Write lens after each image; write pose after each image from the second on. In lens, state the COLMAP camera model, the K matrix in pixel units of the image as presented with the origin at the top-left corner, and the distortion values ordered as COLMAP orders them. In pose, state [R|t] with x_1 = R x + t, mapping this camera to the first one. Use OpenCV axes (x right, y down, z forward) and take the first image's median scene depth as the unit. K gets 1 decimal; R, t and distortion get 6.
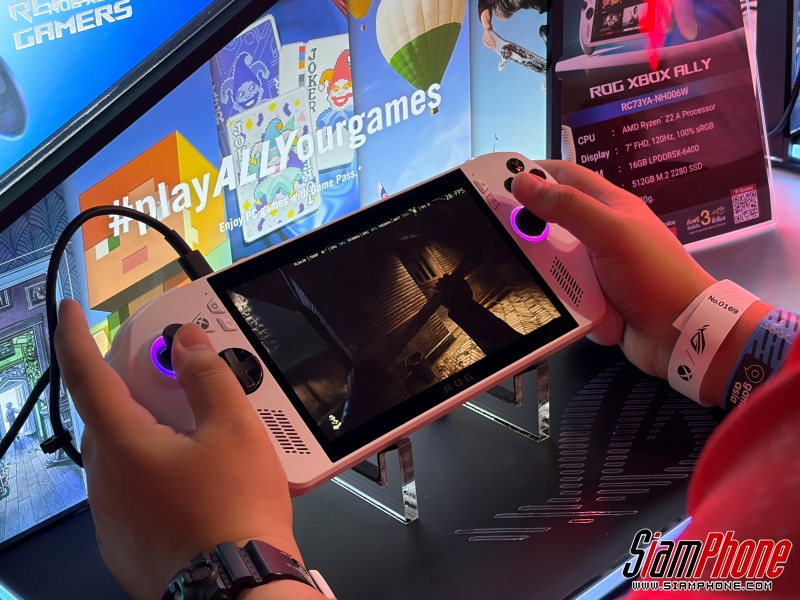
lens RADIAL K [[1499.2, 0, 399.2], [0, 1499.2, 302.0], [0, 0, 1]] dist [0.016778, 0.000000]
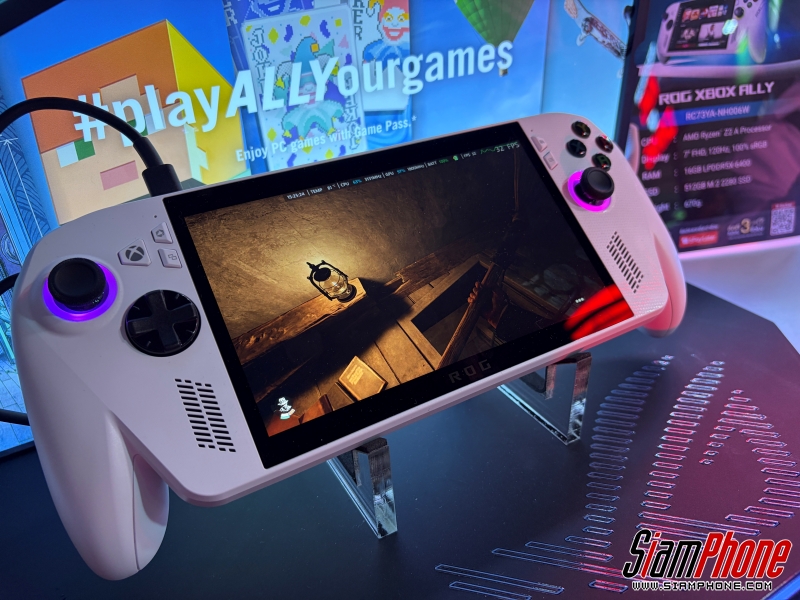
lens RADIAL K [[656.6, 0, 397.3], [0, 656.6, 293.7], [0, 0, 1]] dist [-0.026497, 0.036660]
pose [[0.975894, 0.128107, -0.176693, 0.052972], [-0.120633, 0.991310, 0.052457, 0.000708], [0.181878, -0.029877, 0.982867, 0.607966]]
